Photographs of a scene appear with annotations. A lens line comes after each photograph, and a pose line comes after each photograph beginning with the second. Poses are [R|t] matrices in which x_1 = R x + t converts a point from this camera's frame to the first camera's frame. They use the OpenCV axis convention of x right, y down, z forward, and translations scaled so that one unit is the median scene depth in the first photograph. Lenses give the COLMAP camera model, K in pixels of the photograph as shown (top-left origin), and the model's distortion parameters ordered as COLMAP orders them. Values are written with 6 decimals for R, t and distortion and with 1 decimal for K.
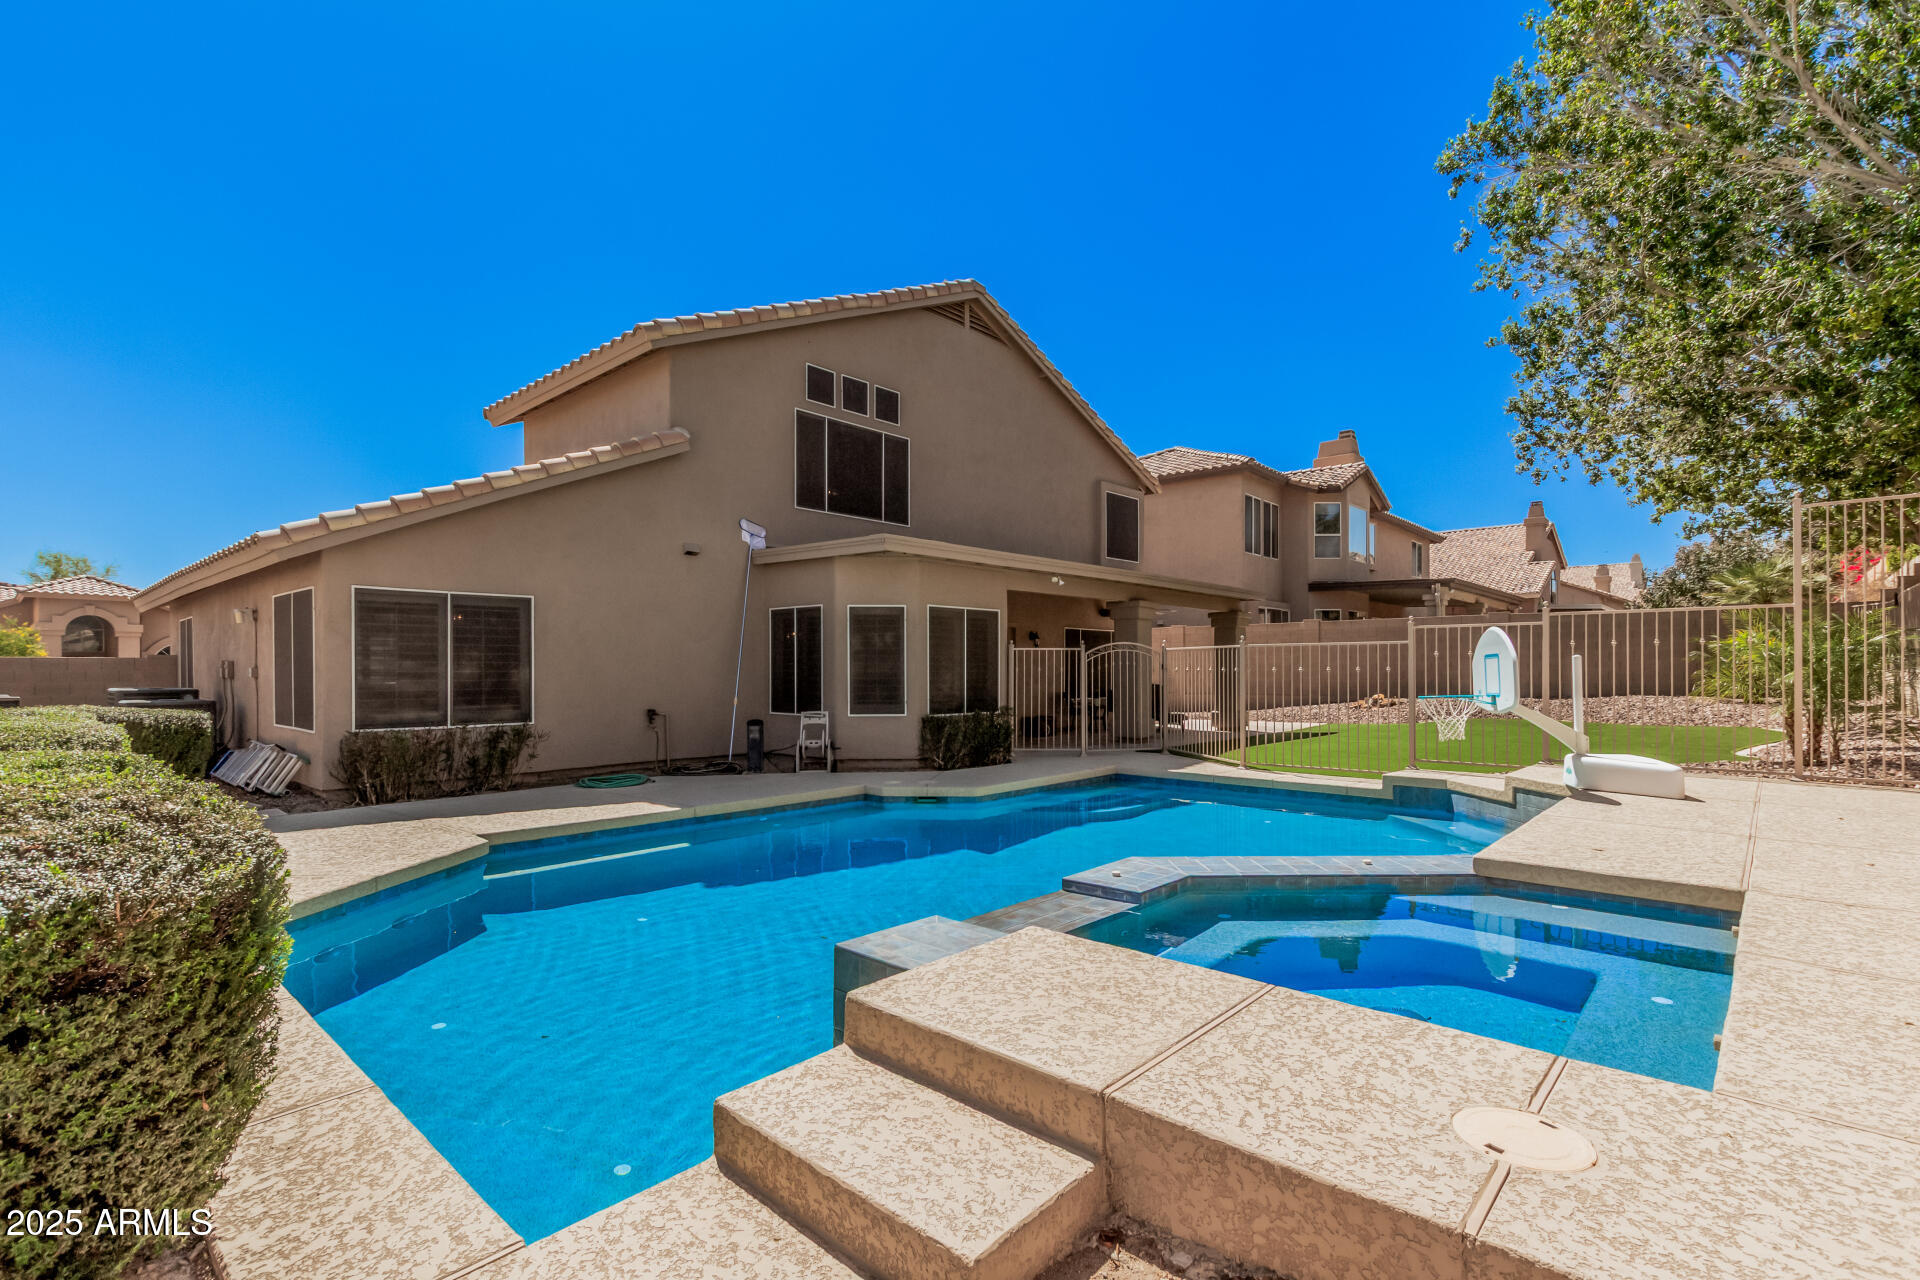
lens RADIAL K [[885.1, 0, 959.4], [0, 885.1, 671.3], [0, 0, 1]] dist [0.009083, 0.000341]
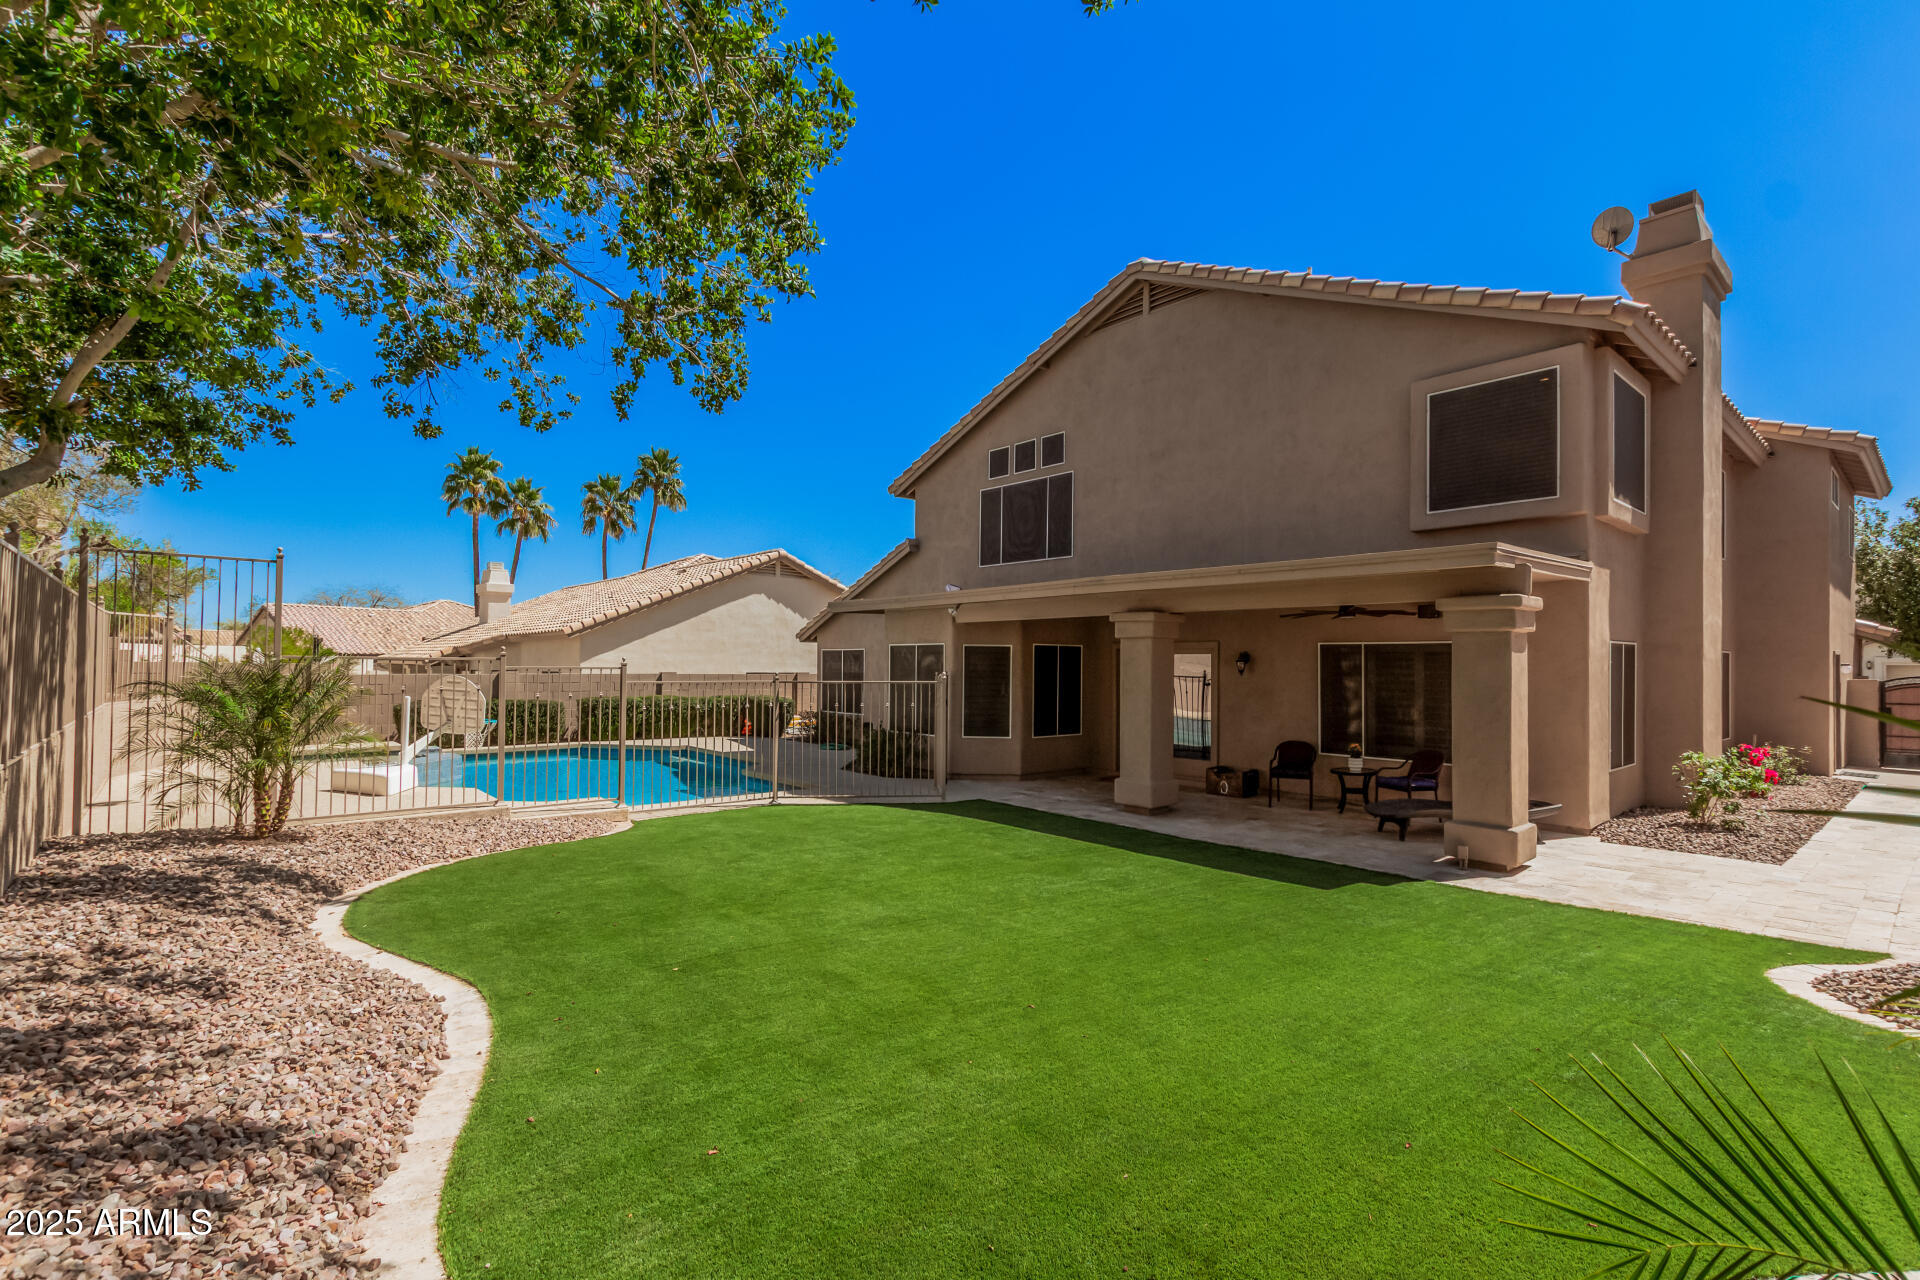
lens RADIAL K [[874.6, 0, 966.4], [0, 874.6, 652.7], [0, 0, 1]] dist [0.003705, 0.000356]
pose [[-0.114298, -0.006900, -0.993423, 1.055465], [-0.011681, 0.999916, -0.005601, -0.048636], [0.993378, 0.010964, -0.114369, 1.089741]]
